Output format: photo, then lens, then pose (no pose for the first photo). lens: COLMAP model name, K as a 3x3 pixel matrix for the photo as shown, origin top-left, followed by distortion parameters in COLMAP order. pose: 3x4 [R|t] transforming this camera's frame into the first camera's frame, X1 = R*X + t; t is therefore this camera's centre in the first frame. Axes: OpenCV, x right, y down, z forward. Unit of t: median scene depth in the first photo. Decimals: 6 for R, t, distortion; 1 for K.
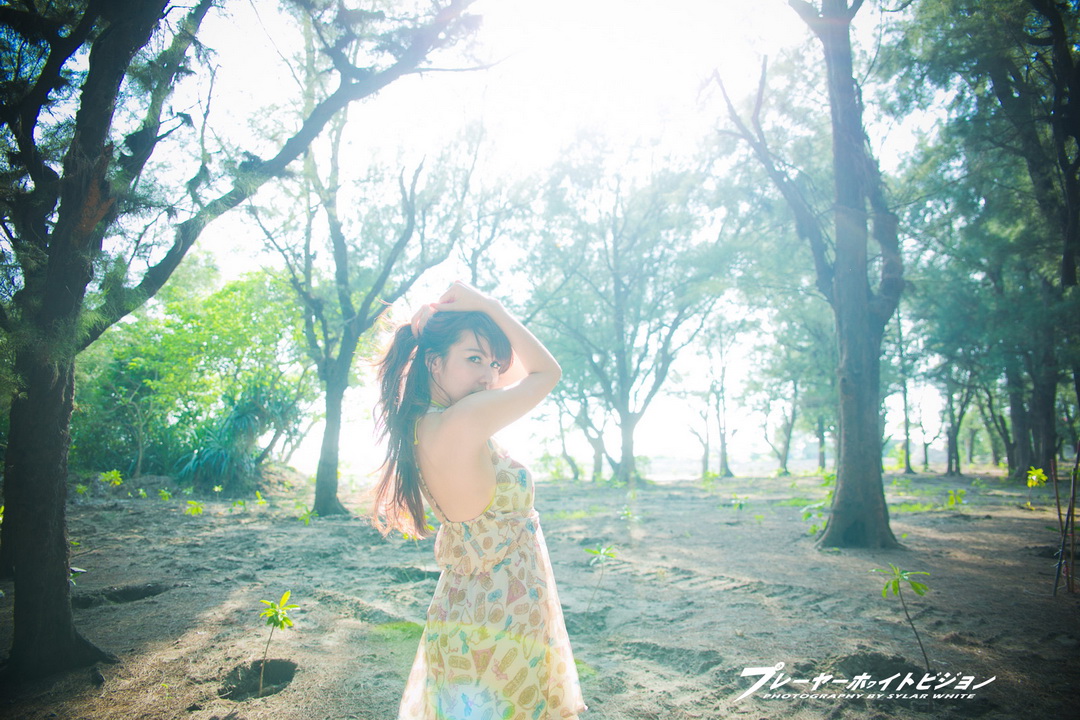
lens RADIAL K [[738.6, 0, 540.0], [0, 738.6, 360.0], [0, 0, 1]] dist [-0.112221, 0.084647]
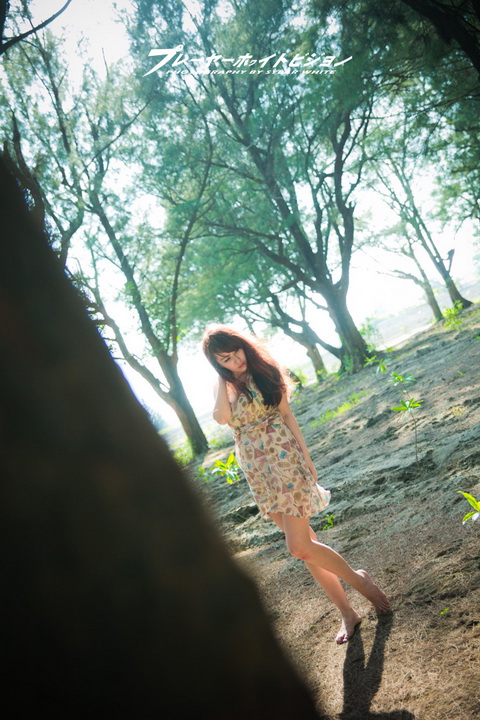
lens RADIAL K [[942.2, 0, 240.0], [0, 942.2, 360.0], [0, 0, 1]] dist [0.001814, 0.005379]
pose [[0.903476, -0.428366, 0.015296, -0.039451], [0.424506, 0.899138, 0.106511, -0.020496], [-0.059379, -0.089737, 0.994194, -0.124679]]
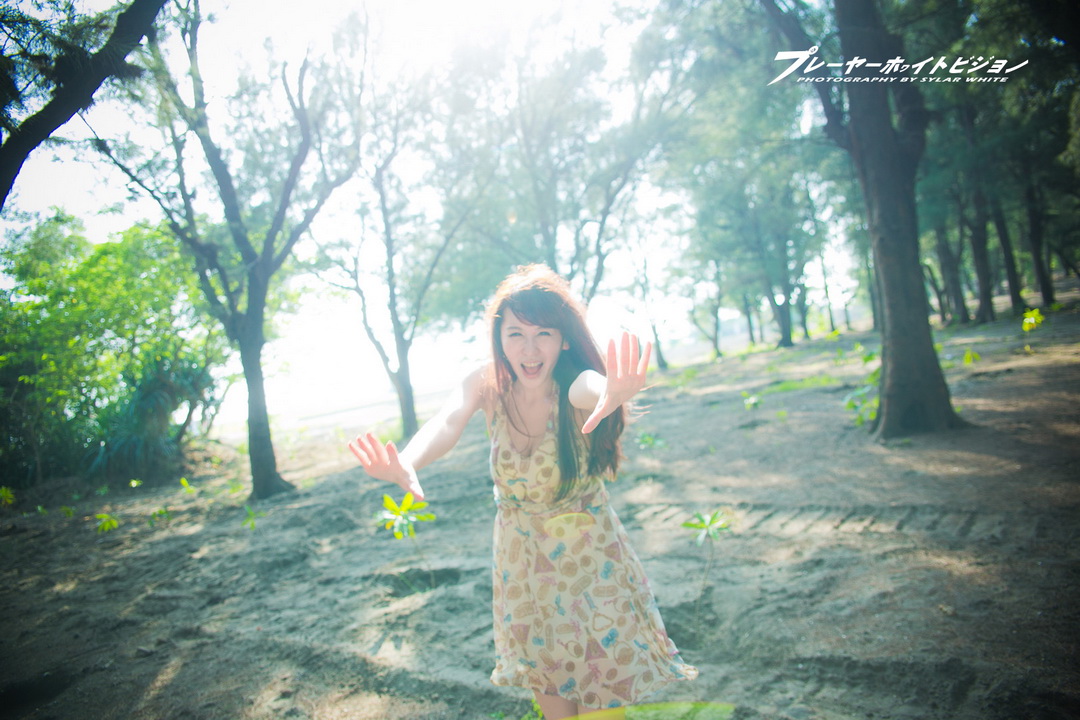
lens RADIAL K [[738.6, 0, 540.0], [0, 738.6, 360.0], [0, 0, 1]] dist [-0.112221, 0.084647]
pose [[0.980215, -0.167734, 0.105086, -0.031717], [0.154474, 0.980222, 0.123701, 0.000427], [-0.123757, -0.105020, 0.986740, 0.096506]]
